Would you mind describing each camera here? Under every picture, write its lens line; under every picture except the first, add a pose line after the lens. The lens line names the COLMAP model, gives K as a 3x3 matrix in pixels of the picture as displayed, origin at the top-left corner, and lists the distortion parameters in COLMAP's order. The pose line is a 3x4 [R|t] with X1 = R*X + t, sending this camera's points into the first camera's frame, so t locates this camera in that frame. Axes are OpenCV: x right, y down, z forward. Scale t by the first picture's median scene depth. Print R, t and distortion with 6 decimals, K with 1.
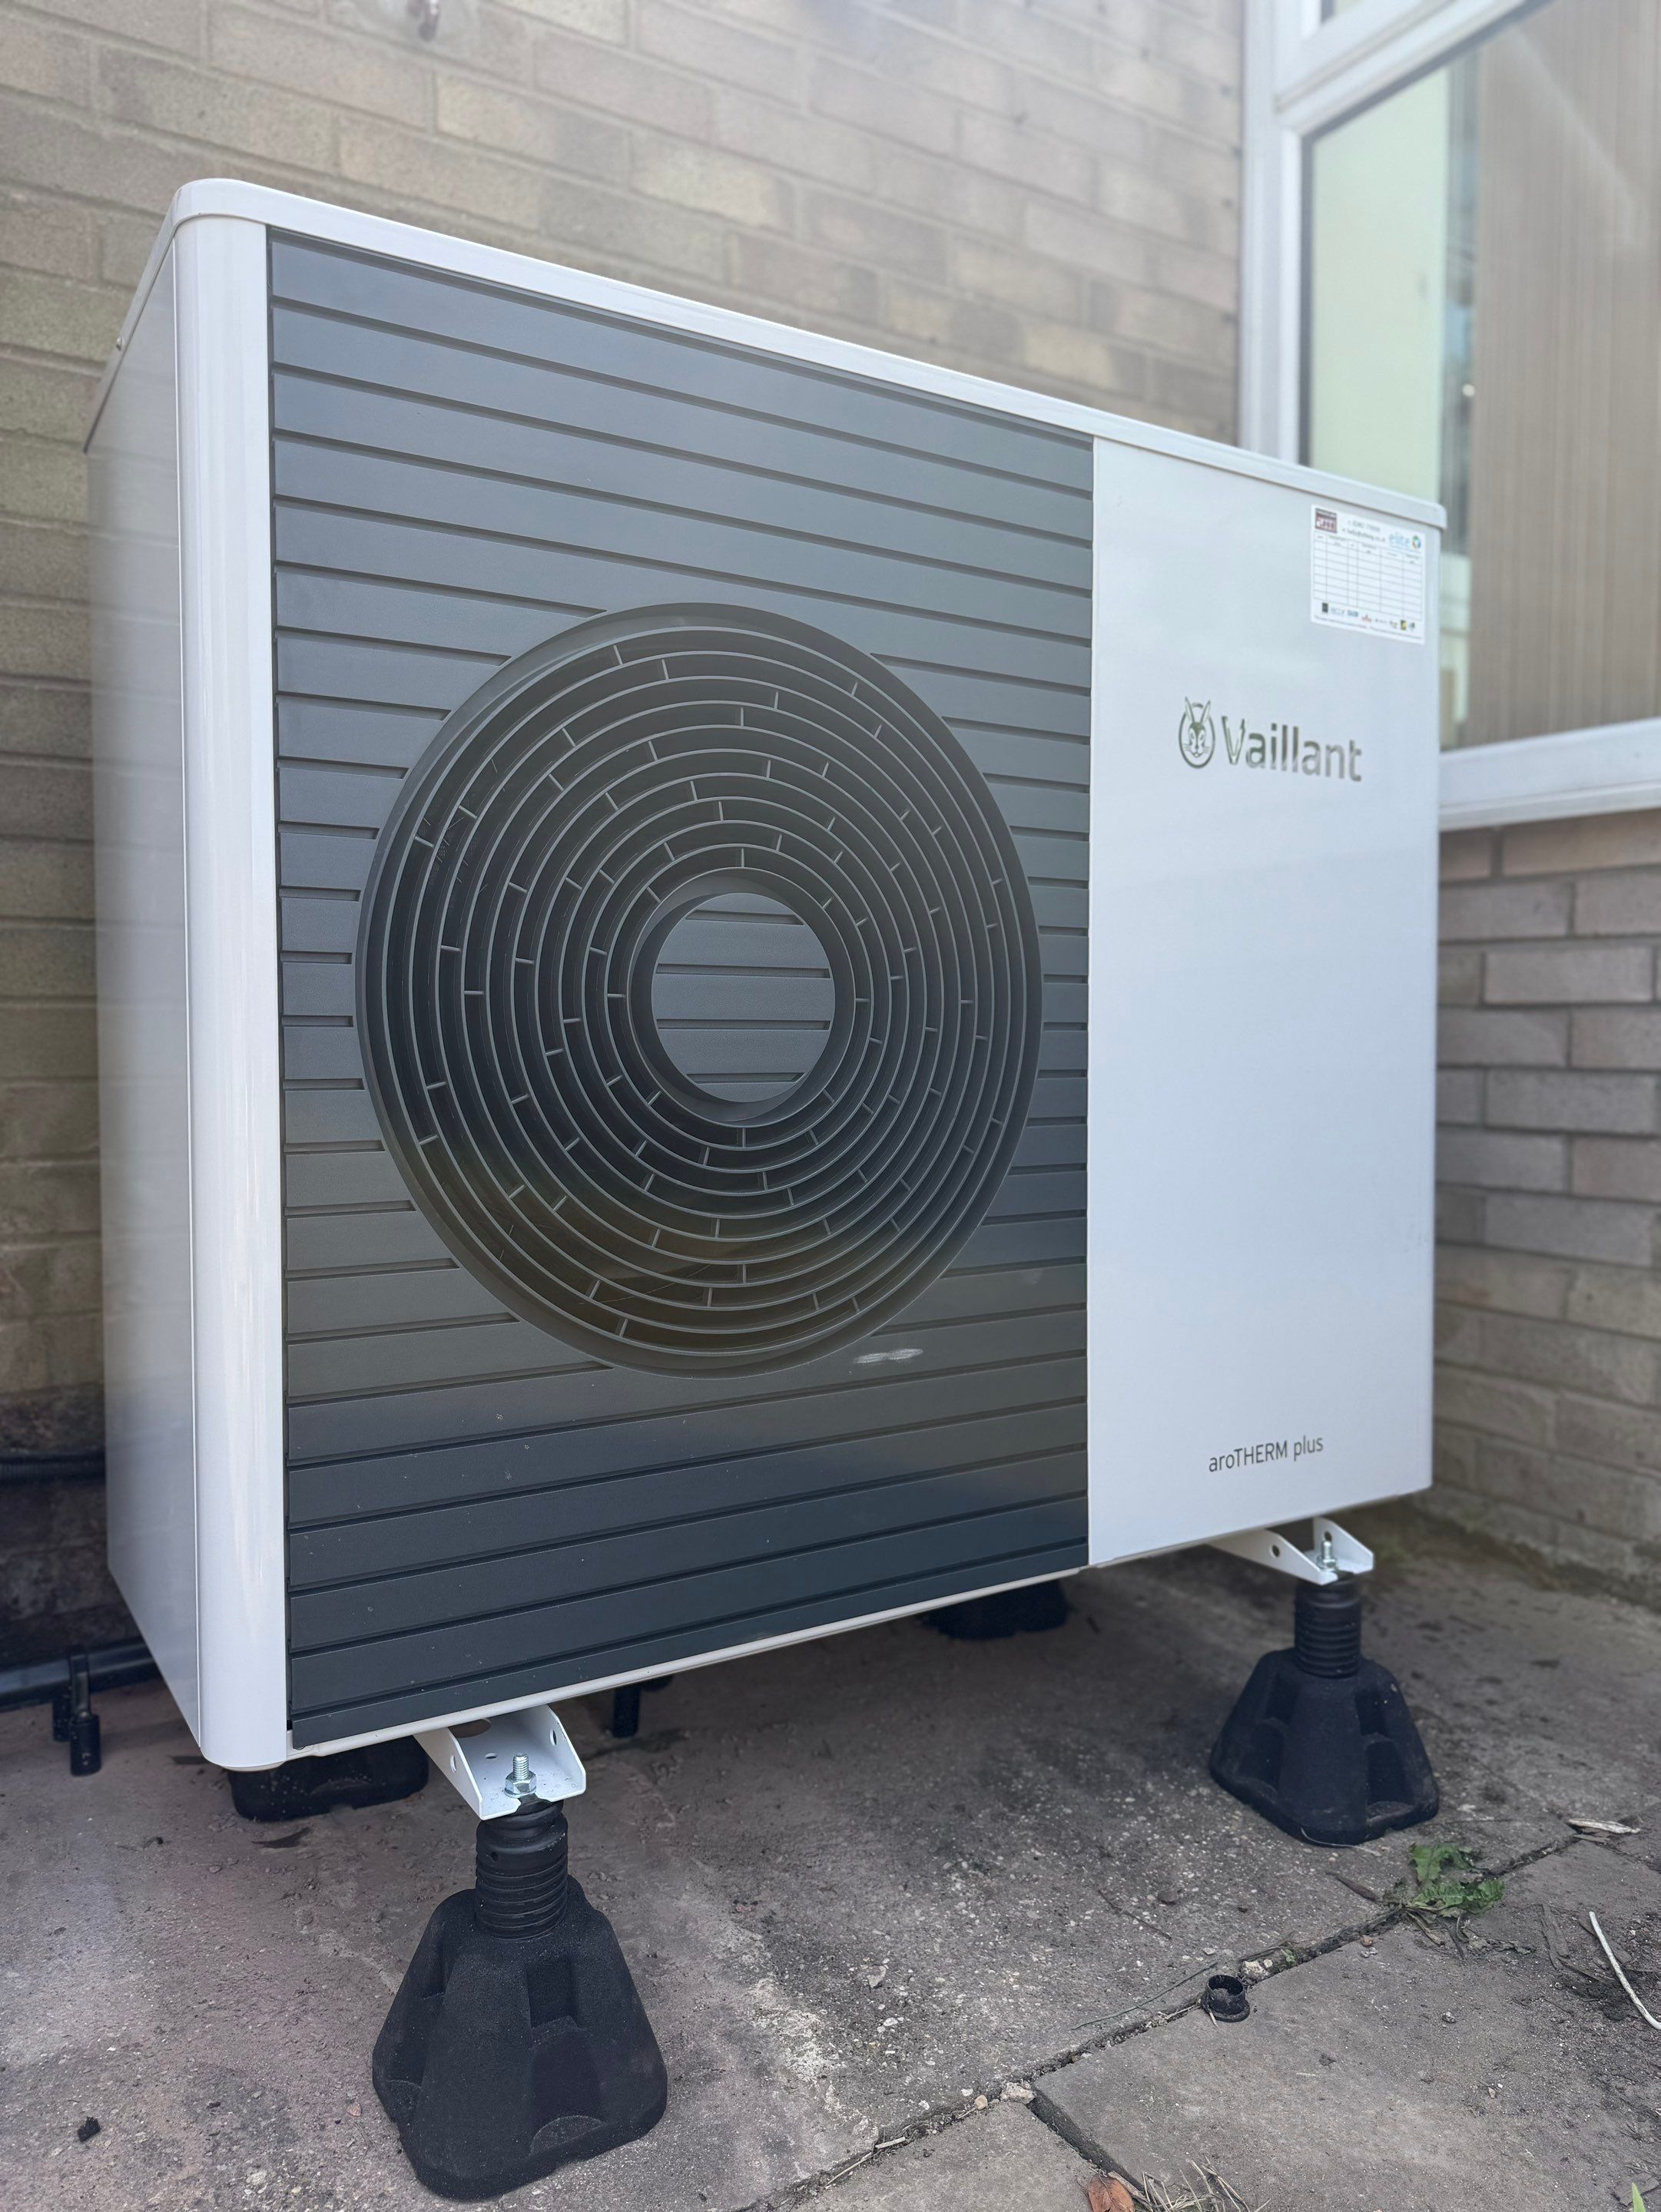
lens RADIAL K [[1628.3, 0, 828.0], [0, 1628.3, 1118.8], [0, 0, 1]] dist [-0.001123, -0.007365]
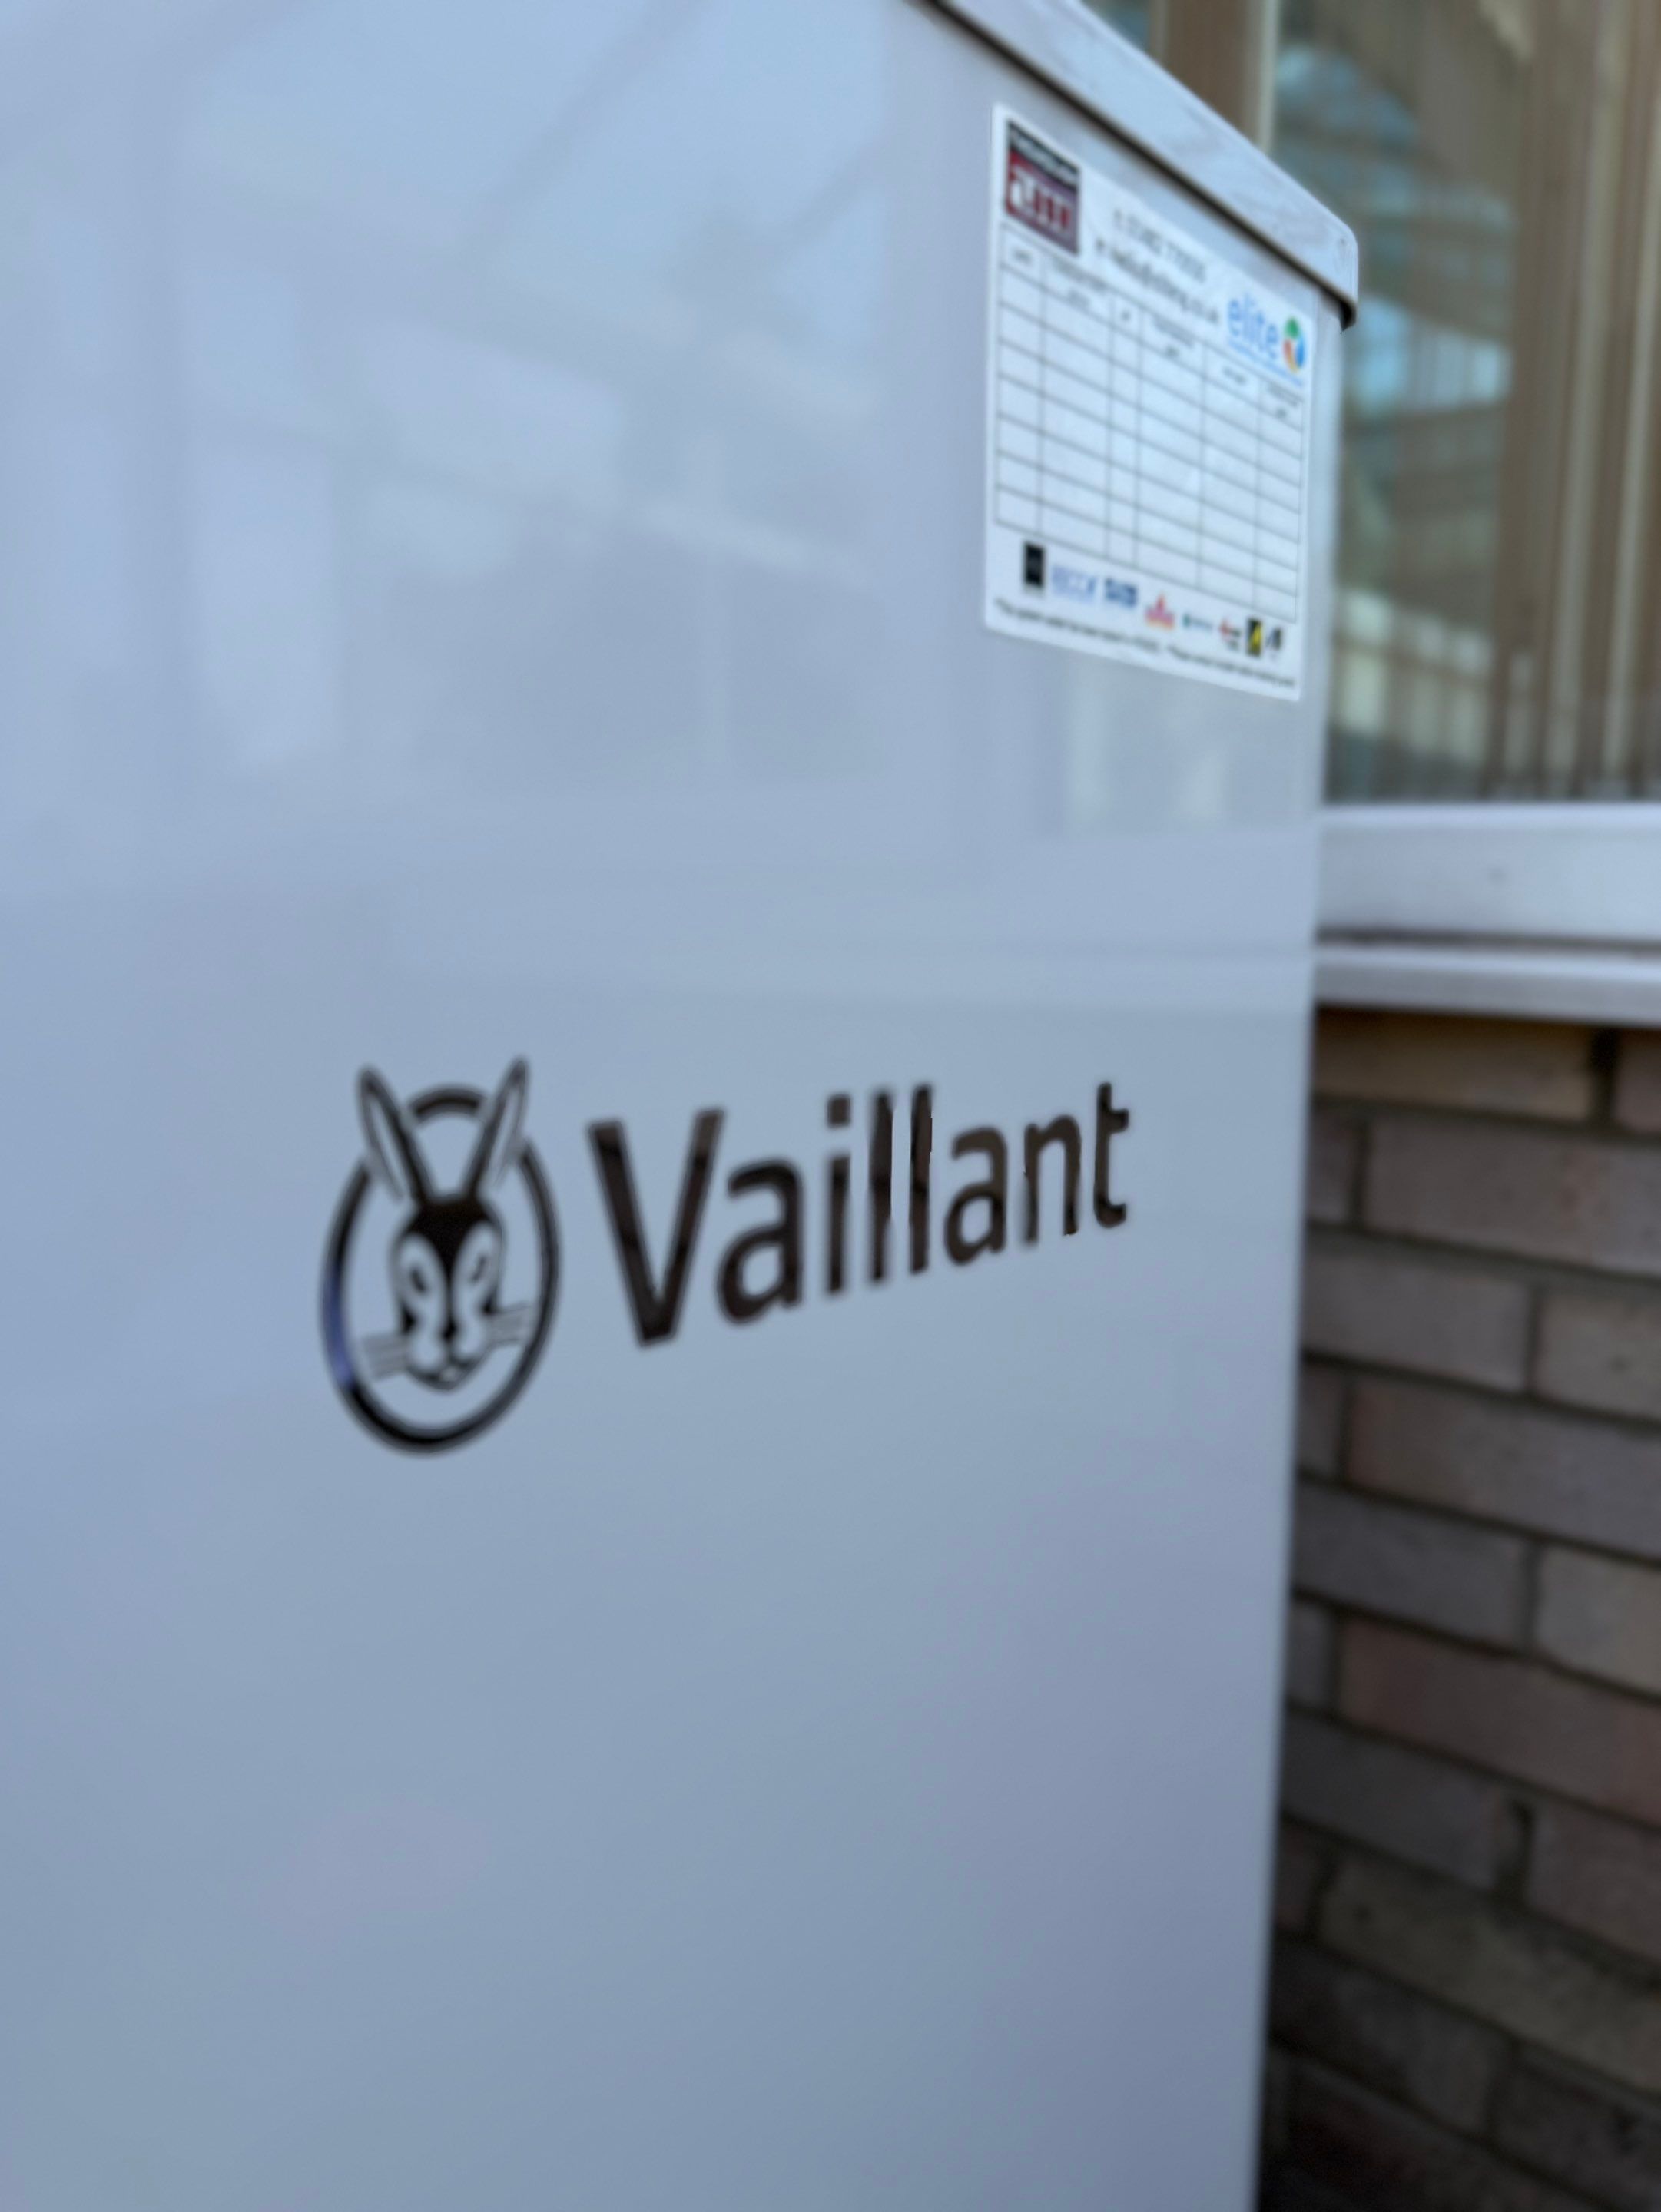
lens RADIAL K [[1628.3, 0, 841.1], [0, 1628.3, 1113.1], [0, 0, 1]] dist [-0.001123, -0.007365]
pose [[0.949027, -0.023964, 0.314282, 0.199072], [-0.004760, 0.995902, 0.090313, -0.253128], [-0.315159, -0.087205, 0.945024, 0.768584]]
